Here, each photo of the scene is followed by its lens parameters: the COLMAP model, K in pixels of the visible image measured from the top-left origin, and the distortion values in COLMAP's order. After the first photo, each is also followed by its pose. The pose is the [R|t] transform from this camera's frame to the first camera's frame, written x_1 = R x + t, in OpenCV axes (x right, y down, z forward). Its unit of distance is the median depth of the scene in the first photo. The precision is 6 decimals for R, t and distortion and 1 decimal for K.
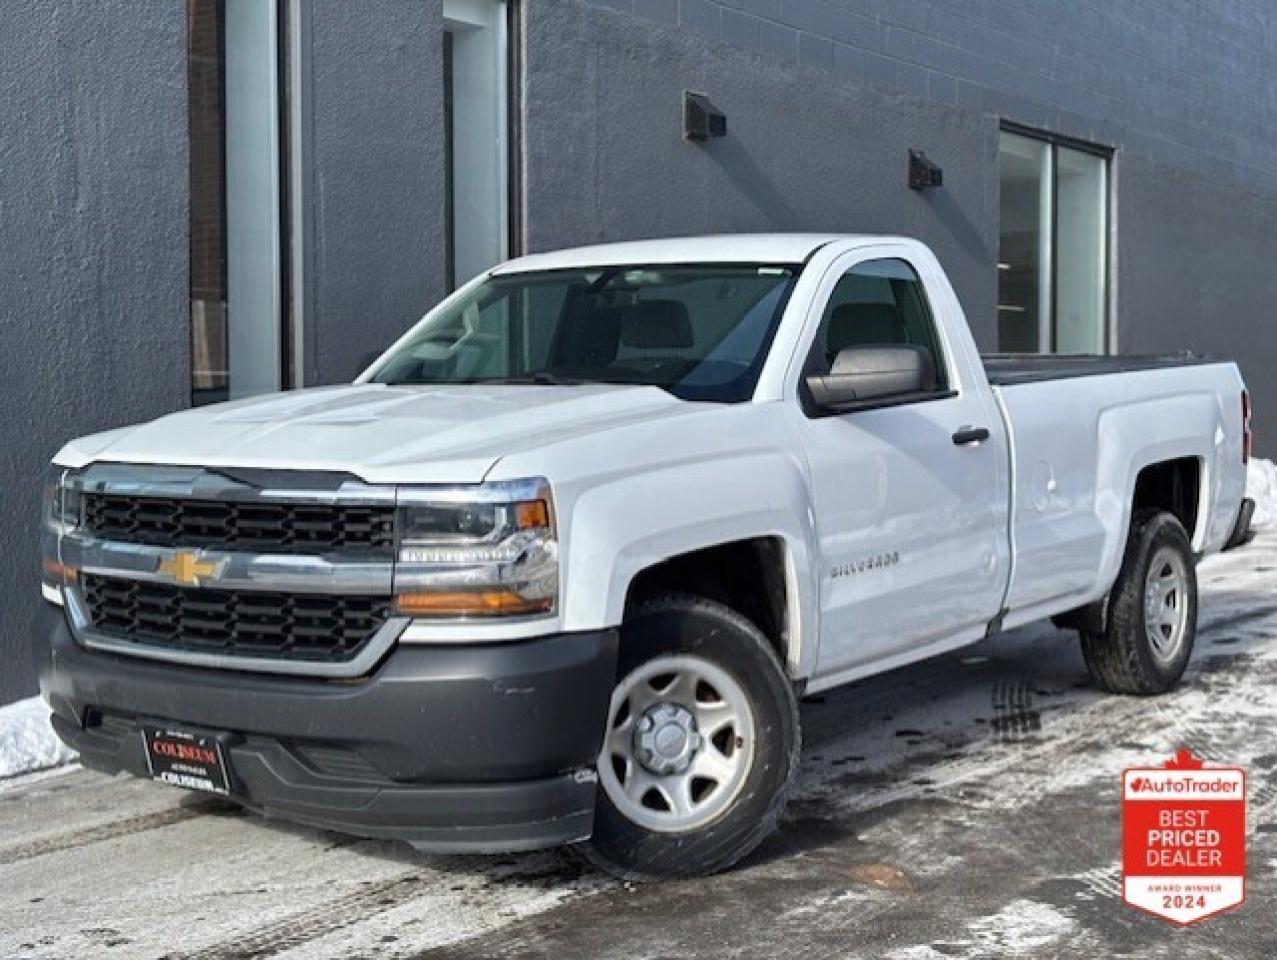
lens RADIAL K [[1919.2, 0, 617.2], [0, 1919.2, 477.7], [0, 0, 1]] dist [0.062817, -0.127467]
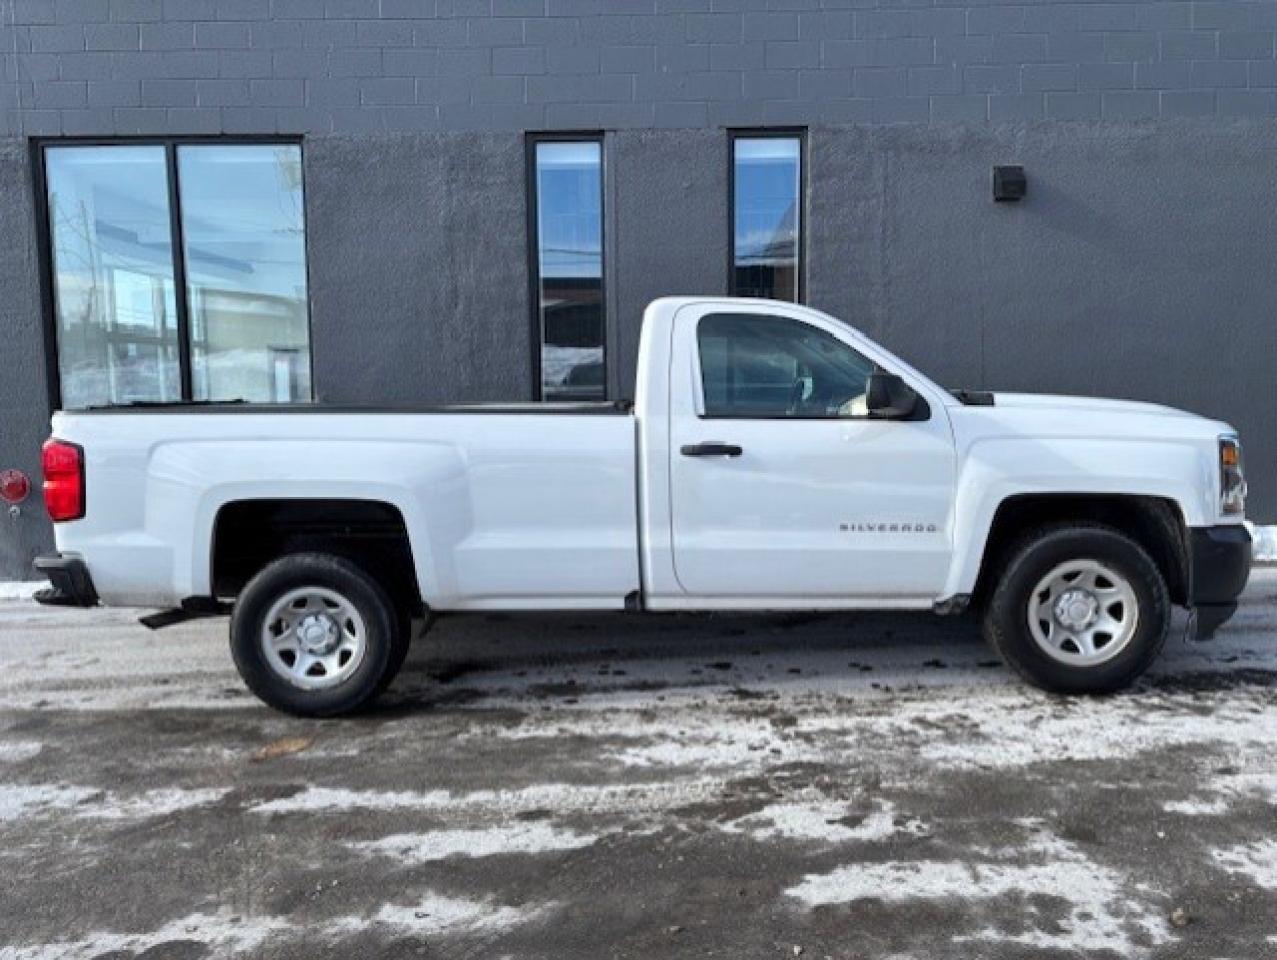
lens RADIAL K [[967.8, 0, 658.6], [0, 967.8, 483.2], [0, 0, 1]] dist [0.014101, -0.004130]
pose [[0.580678, 0.086431, -0.809533, 0.706607], [-0.013463, 0.995232, 0.096601, -0.064443], [0.814022, -0.045196, 0.579073, 0.615236]]
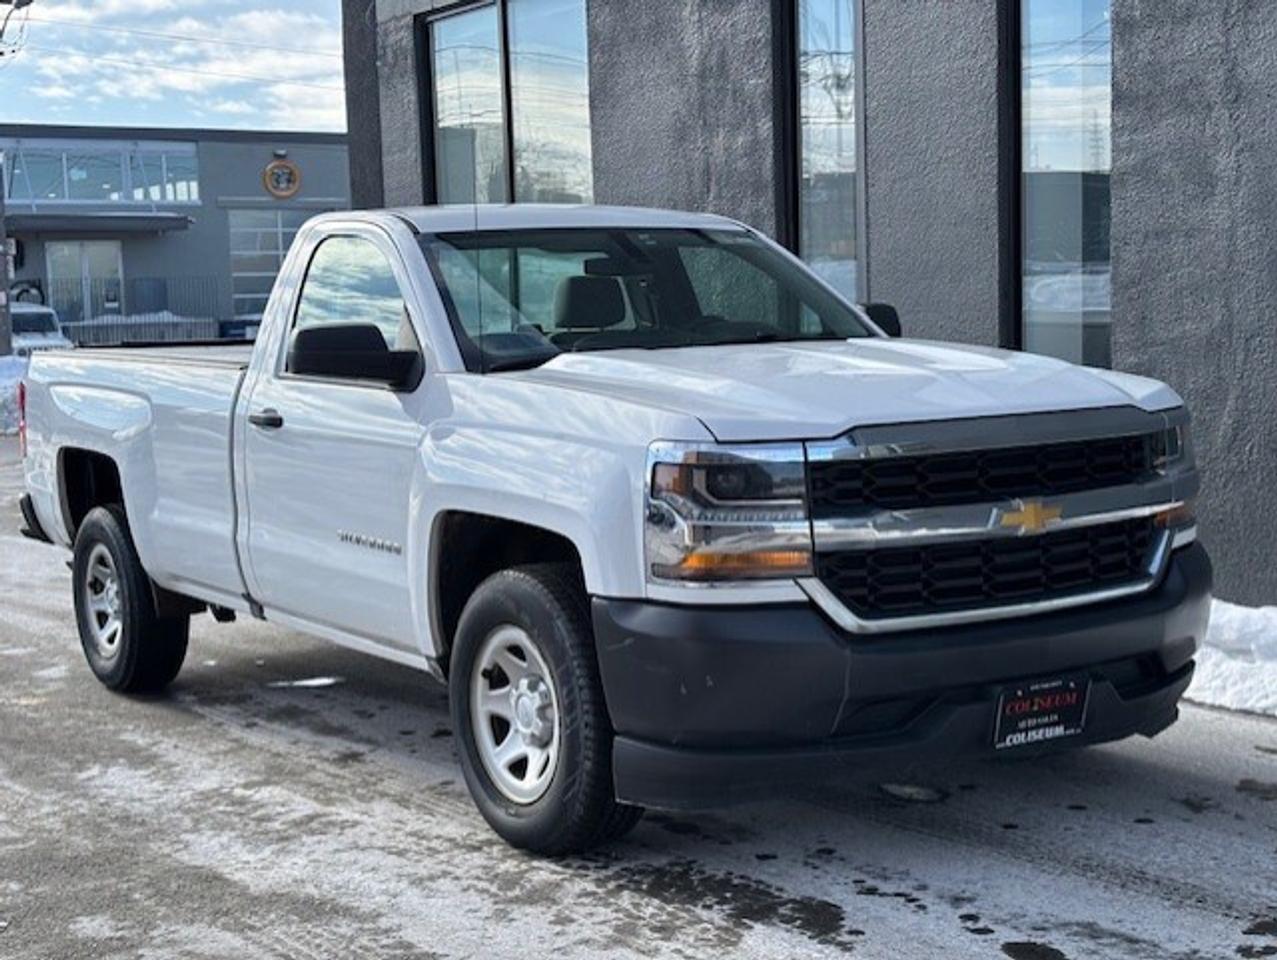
lens RADIAL K [[1919.2, 0, 617.2], [0, 1919.2, 477.7], [0, 0, 1]] dist [0.062817, -0.127467]
pose [[-0.336774, 0.106993, -0.935487, 0.997738], [0.008950, 0.993842, 0.110446, -0.095349], [0.941543, 0.028823, -0.335658, 1.344075]]
